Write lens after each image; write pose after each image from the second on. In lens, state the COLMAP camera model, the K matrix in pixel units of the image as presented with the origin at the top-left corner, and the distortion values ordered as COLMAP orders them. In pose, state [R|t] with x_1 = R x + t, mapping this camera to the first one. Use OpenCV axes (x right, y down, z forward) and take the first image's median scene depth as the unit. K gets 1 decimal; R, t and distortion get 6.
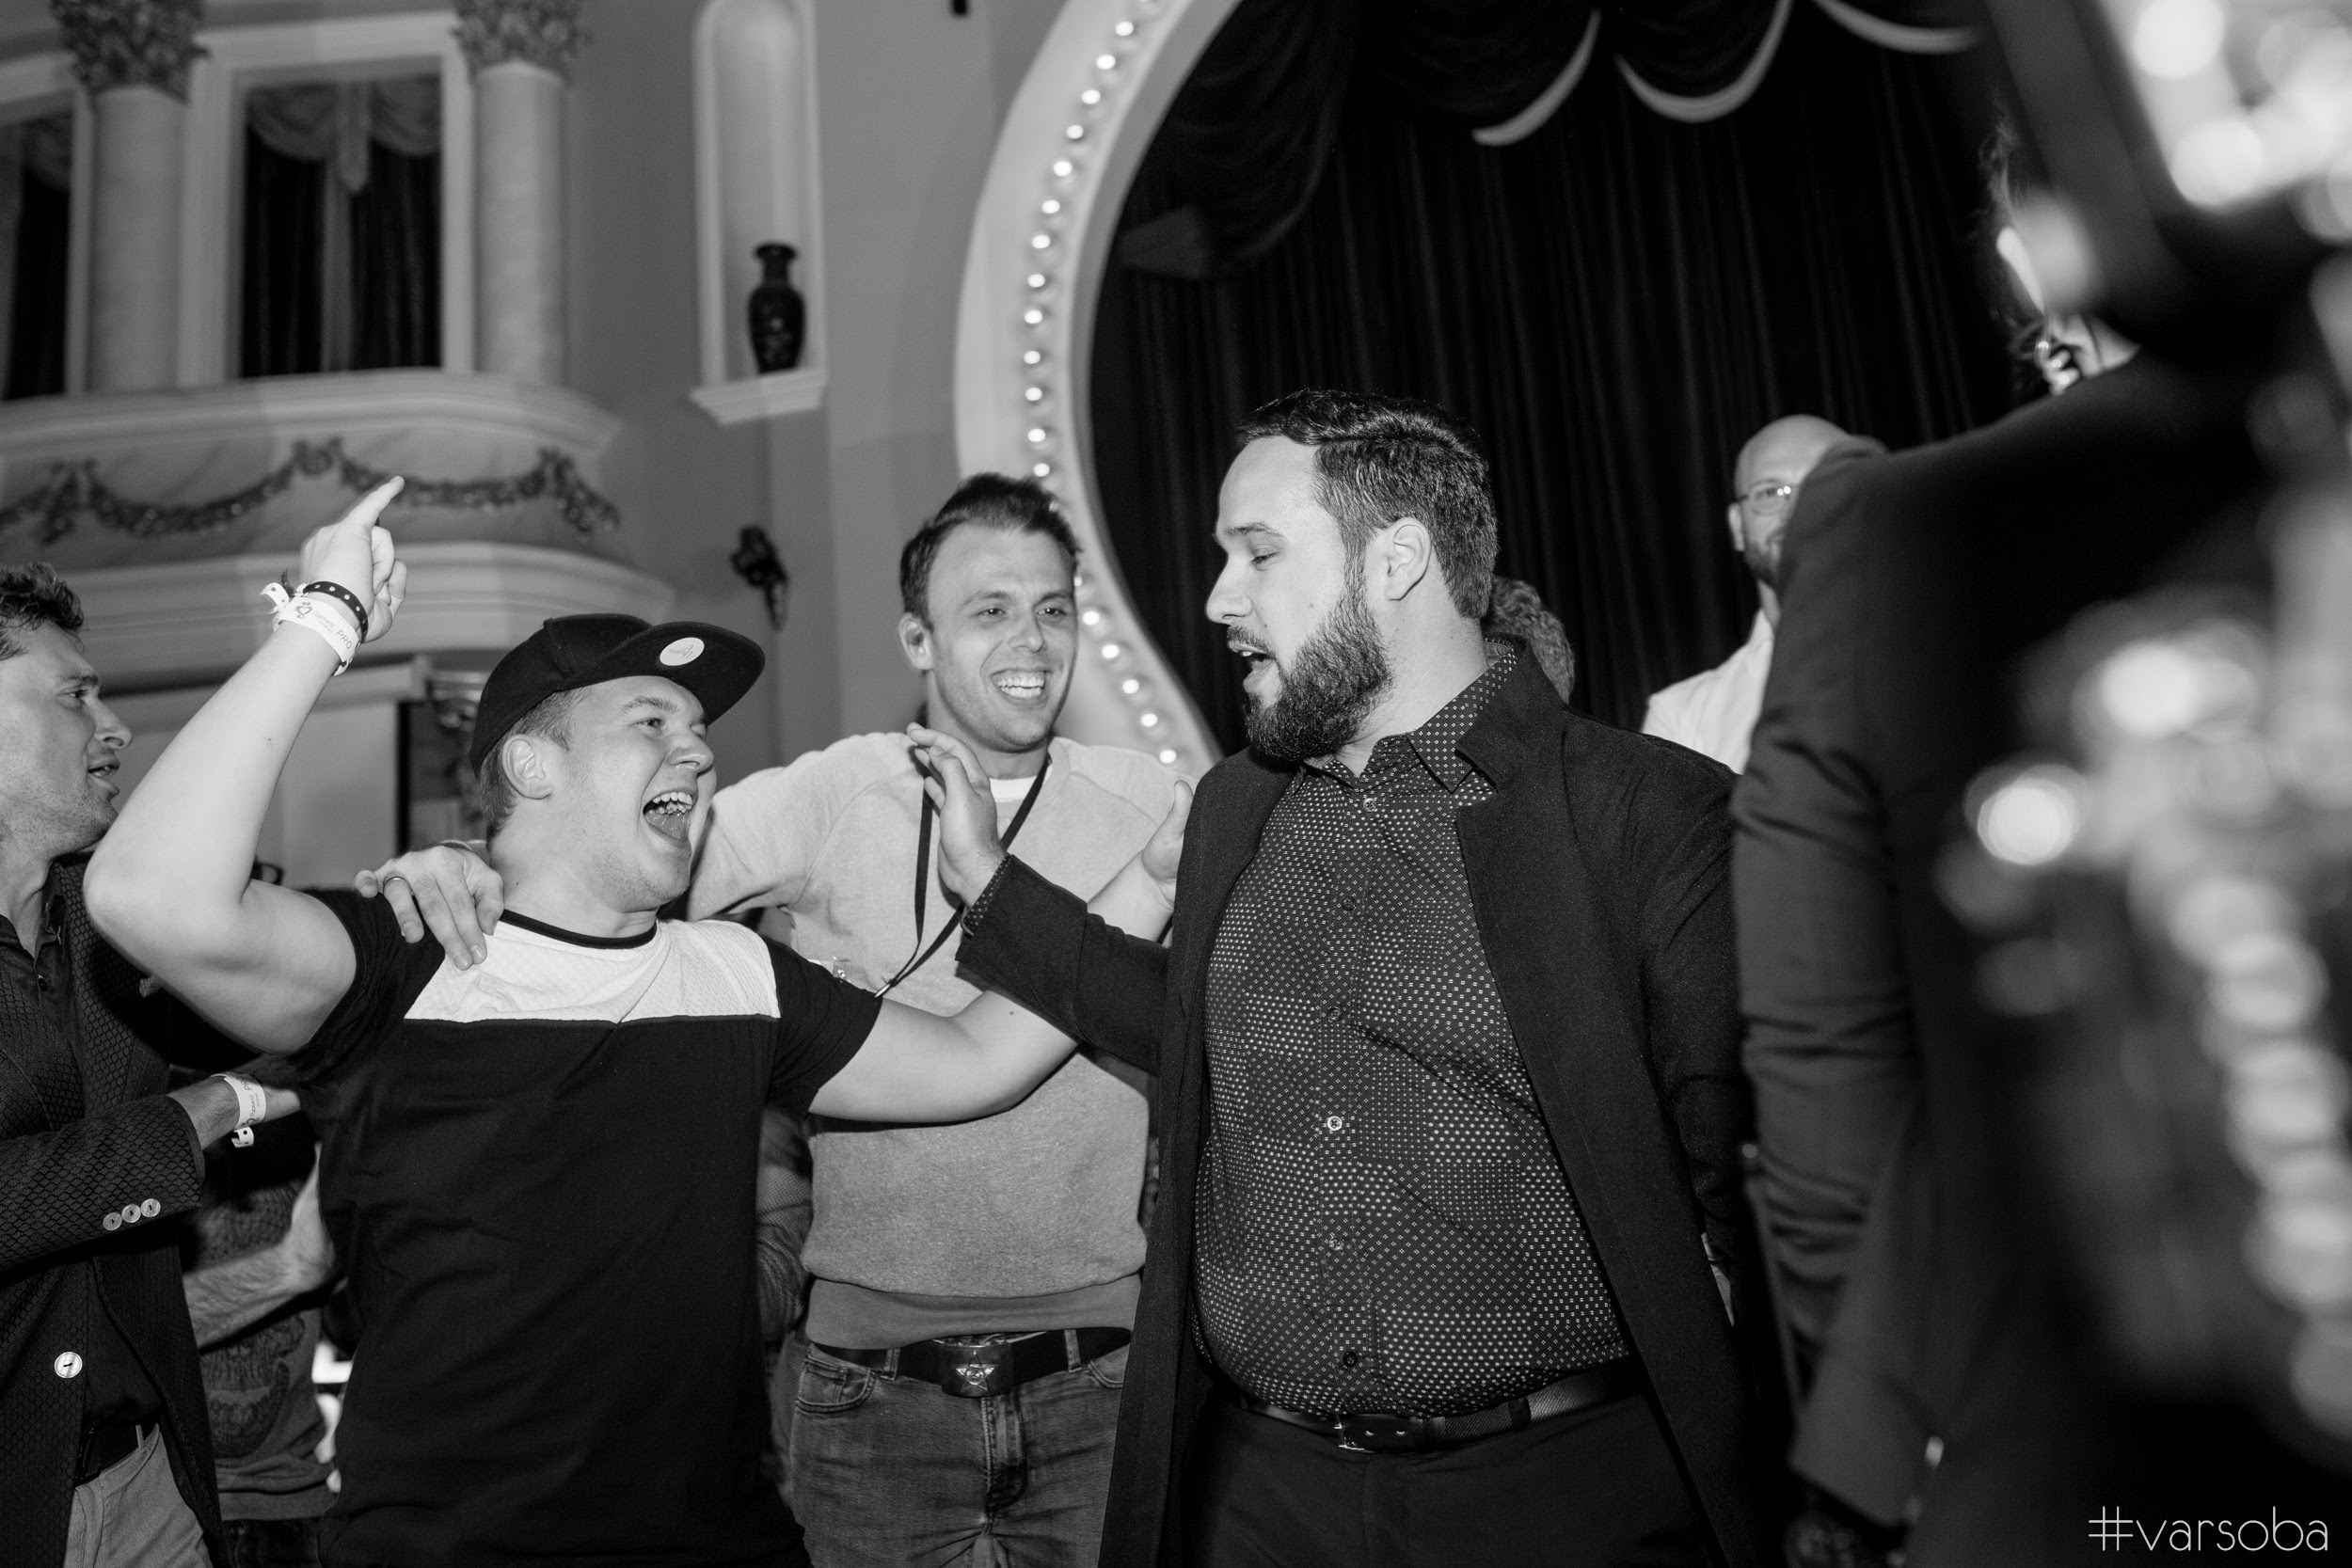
lens RADIAL K [[2246.7, 0, 1170.8], [0, 2246.7, 788.4], [0, 0, 1]] dist [-0.050952, 0.069265]
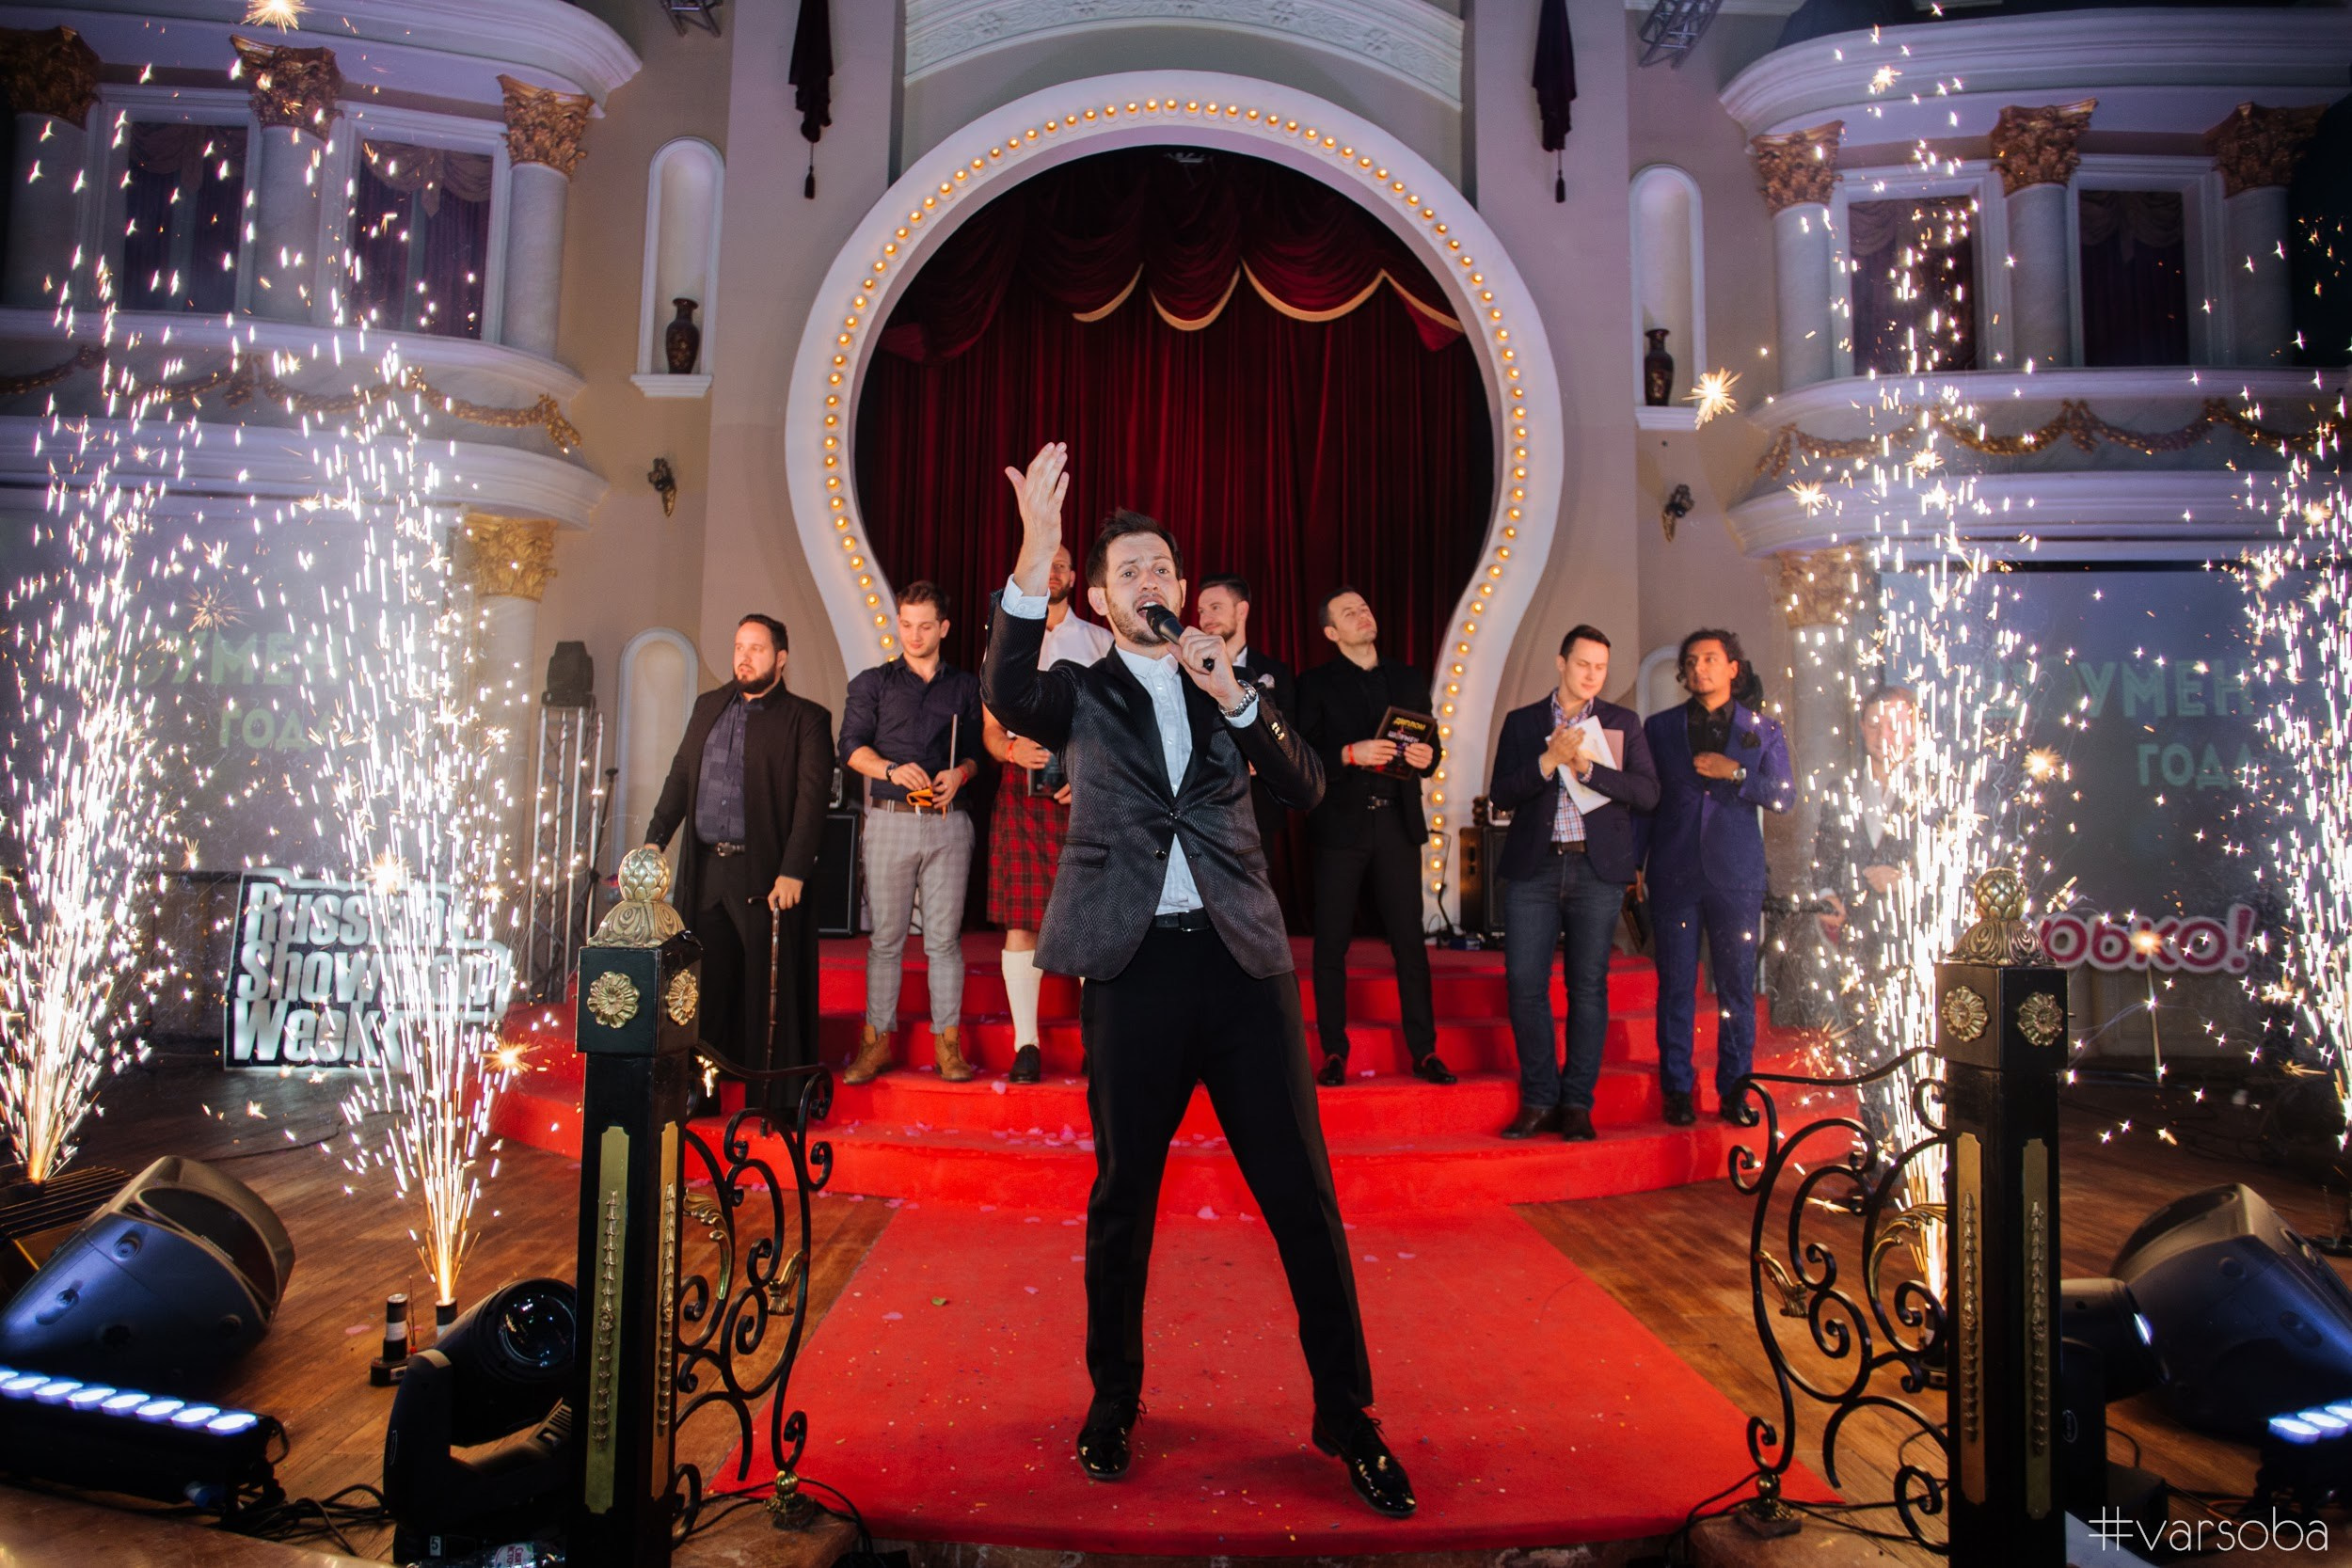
lens RADIAL K [[1345.3, 0, 1176.6], [0, 1345.3, 773.9], [0, 0, 1]] dist [-0.066260, 0.047157]
pose [[0.957968, 0.107901, 0.265809, -0.042313], [-0.140228, 0.984455, 0.105756, -0.035738], [-0.250266, -0.138585, 0.958207, -0.183570]]
